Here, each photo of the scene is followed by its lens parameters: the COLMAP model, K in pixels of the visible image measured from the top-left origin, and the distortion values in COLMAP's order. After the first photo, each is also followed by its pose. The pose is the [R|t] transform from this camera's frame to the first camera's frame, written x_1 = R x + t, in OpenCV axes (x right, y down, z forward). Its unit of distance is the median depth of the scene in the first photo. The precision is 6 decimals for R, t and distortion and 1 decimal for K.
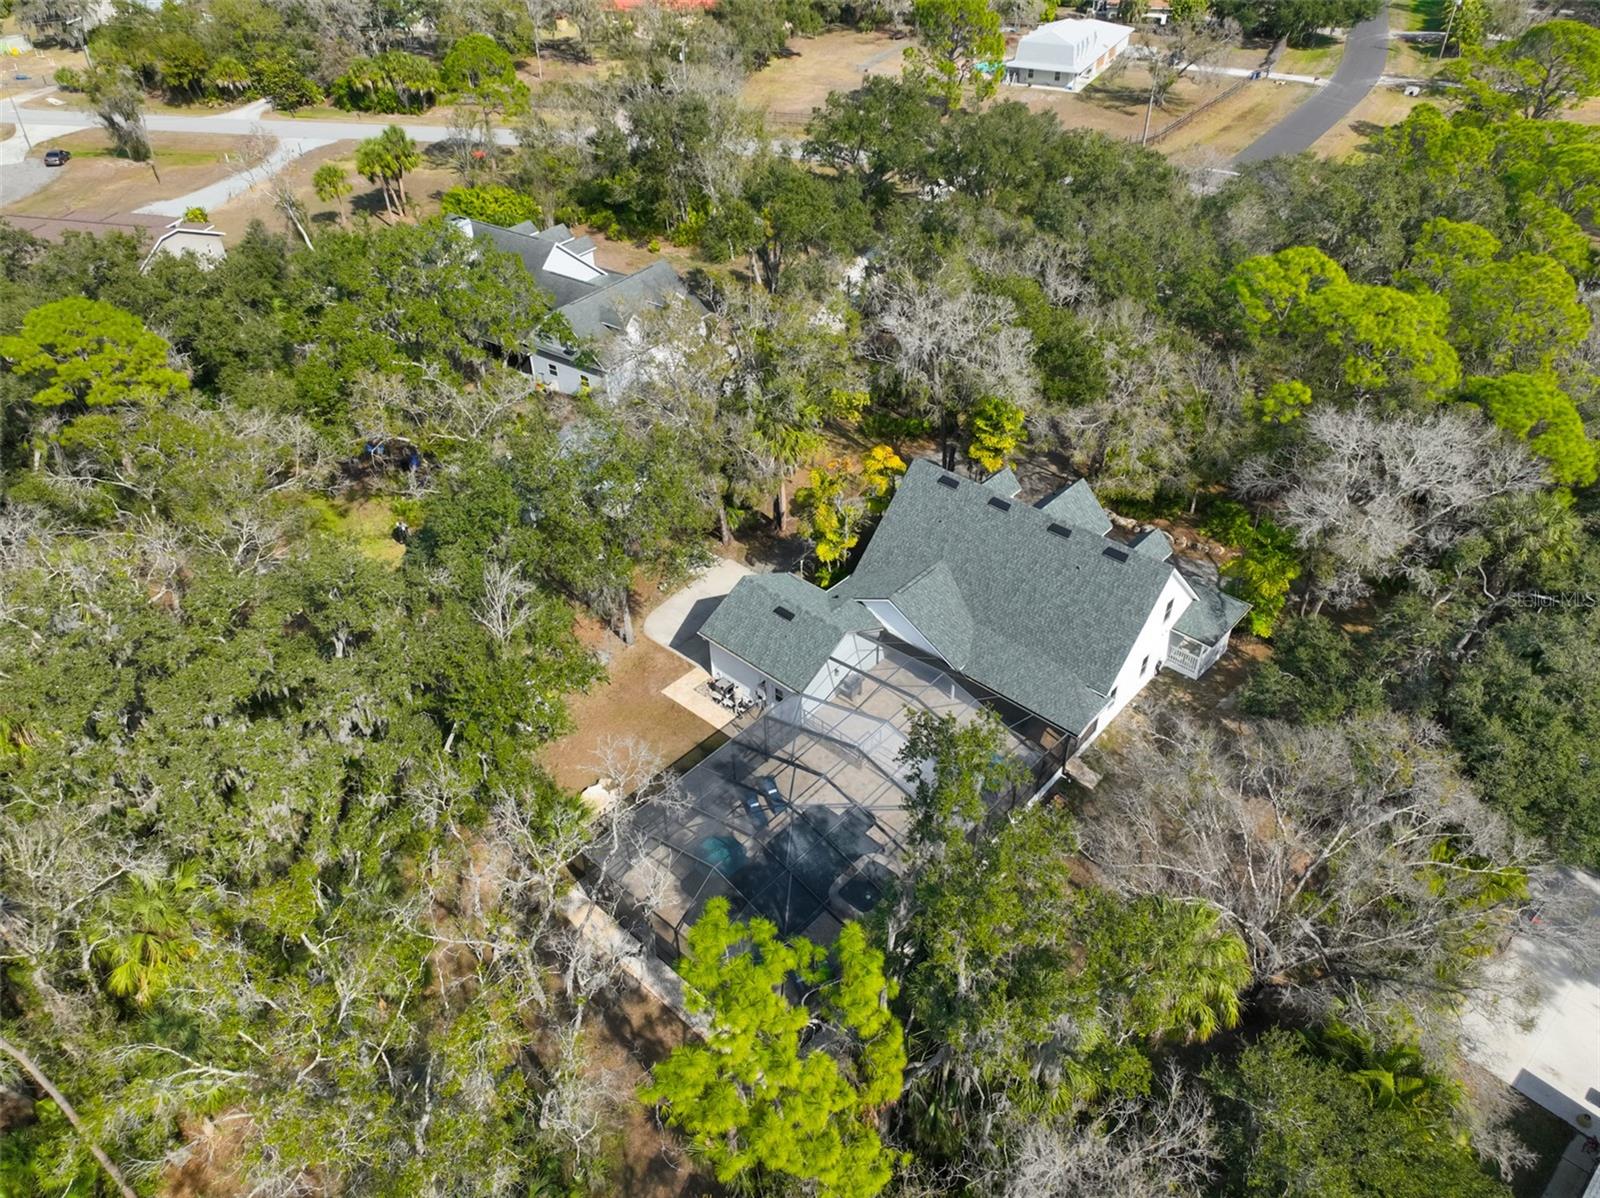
lens RADIAL K [[1118.4, 0, 805.7], [0, 1118.4, 596.5], [0, 0, 1]] dist [0.003453, 0.010581]
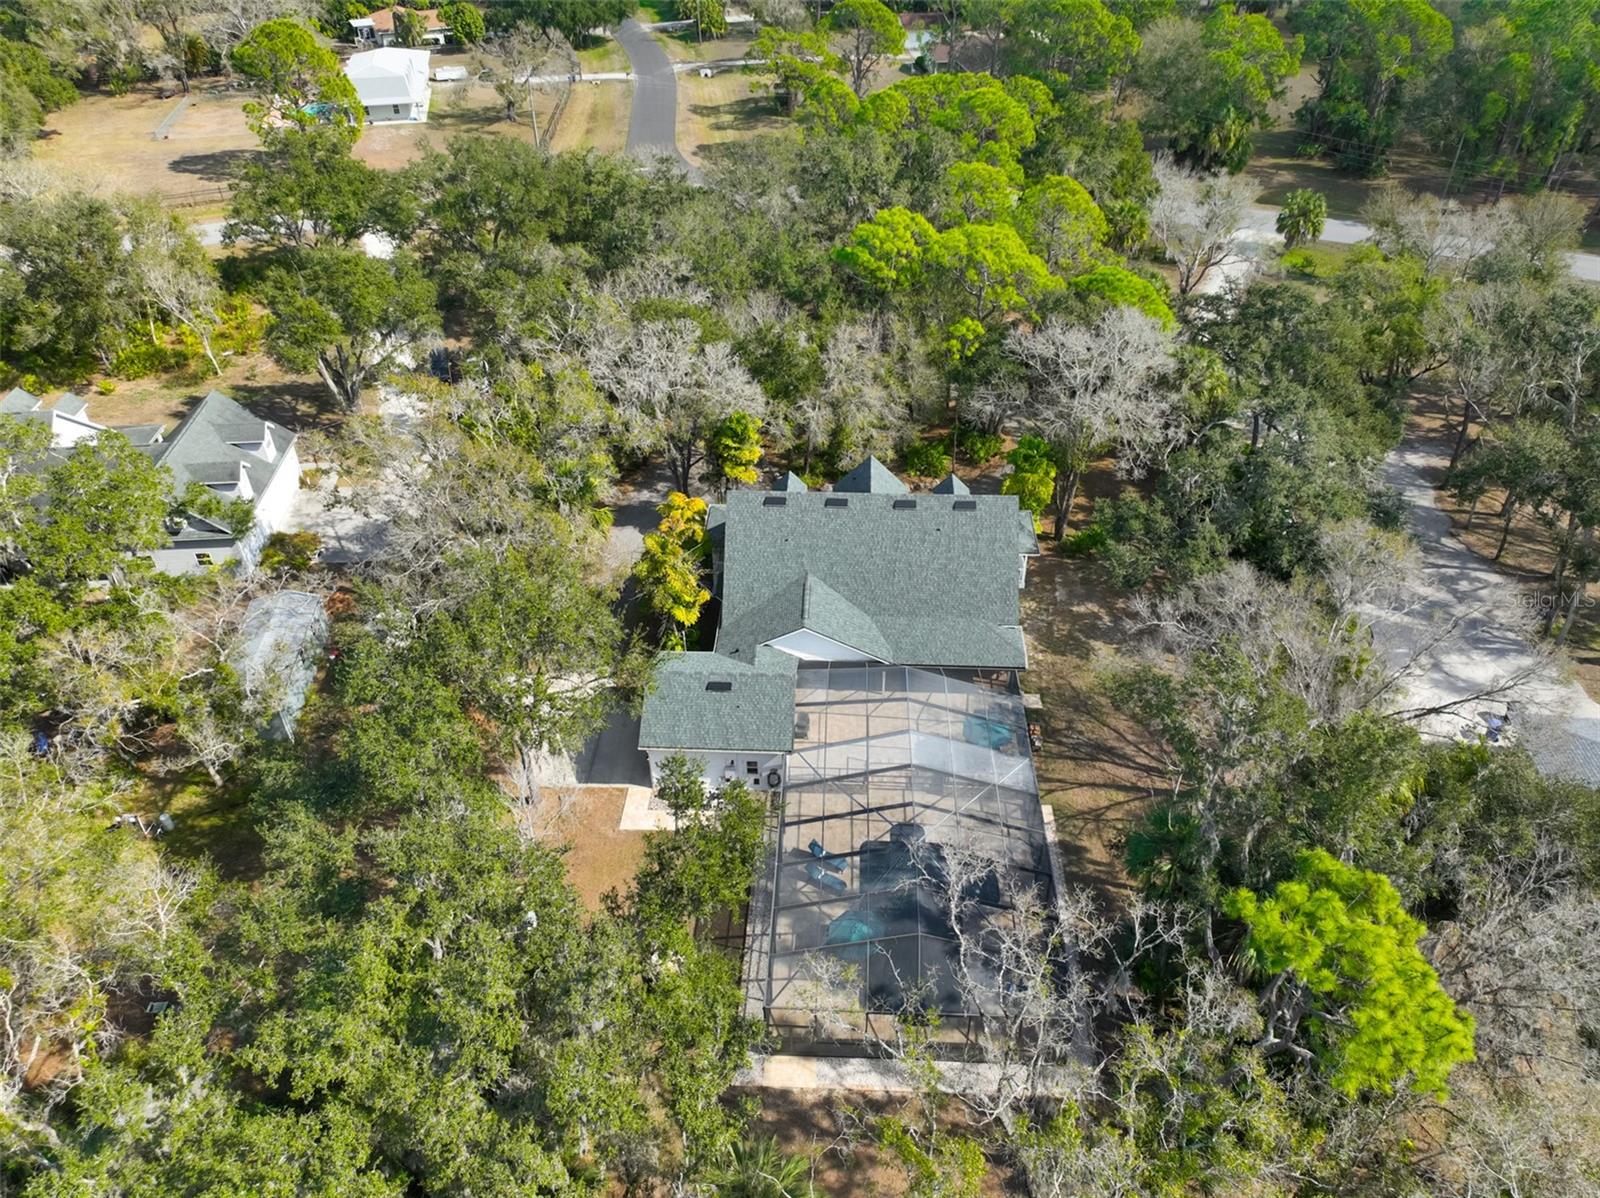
lens RADIAL K [[1118.4, 0, 805.7], [0, 1118.4, 596.5], [0, 0, 1]] dist [0.003453, 0.010581]
pose [[0.769121, -0.381368, 0.512847, -0.161134], [0.386782, 0.916565, 0.101524, -0.046984], [-0.508776, 0.120276, 0.852456, 0.059523]]
